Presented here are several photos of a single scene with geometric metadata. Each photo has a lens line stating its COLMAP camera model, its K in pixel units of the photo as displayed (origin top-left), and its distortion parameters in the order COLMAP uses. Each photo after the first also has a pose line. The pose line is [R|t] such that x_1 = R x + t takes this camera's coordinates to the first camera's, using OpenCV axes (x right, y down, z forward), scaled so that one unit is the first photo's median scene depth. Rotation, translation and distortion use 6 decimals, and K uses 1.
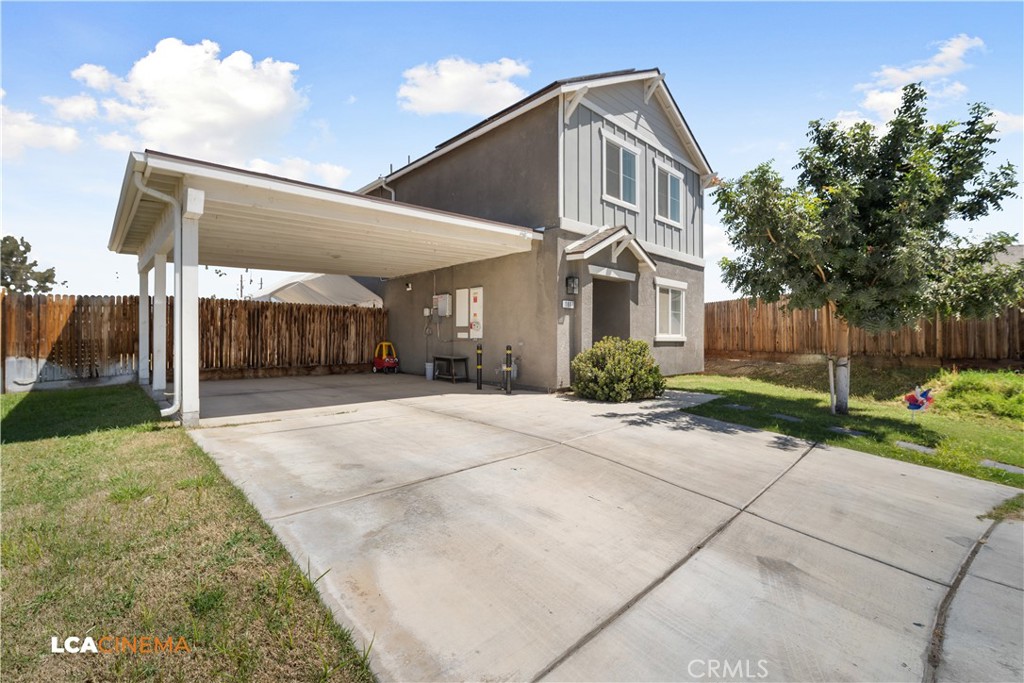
lens RADIAL K [[447.3, 0, 514.4], [0, 447.3, 333.1], [0, 0, 1]] dist [-0.016031, 0.004877]
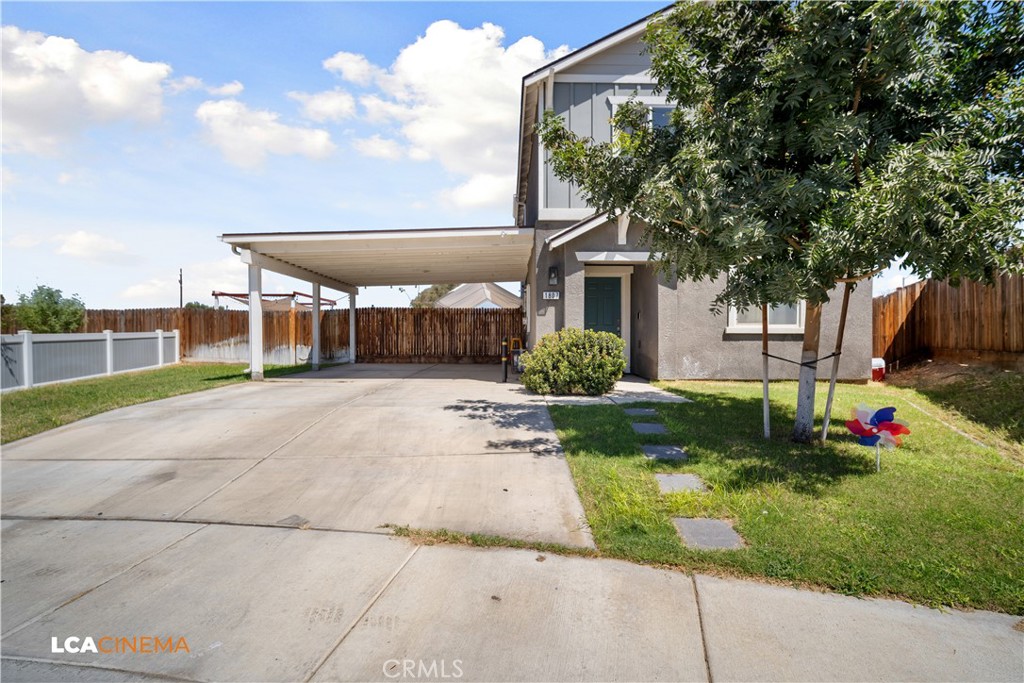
lens RADIAL K [[448.4, 0, 513.2], [0, 448.4, 339.1], [0, 0, 1]] dist [-0.016869, 0.004883]
pose [[0.730249, -0.003107, -0.683174, 0.644153], [0.009906, 0.999933, 0.006042, 0.021927], [0.683110, -0.011180, 0.730230, 0.195339]]
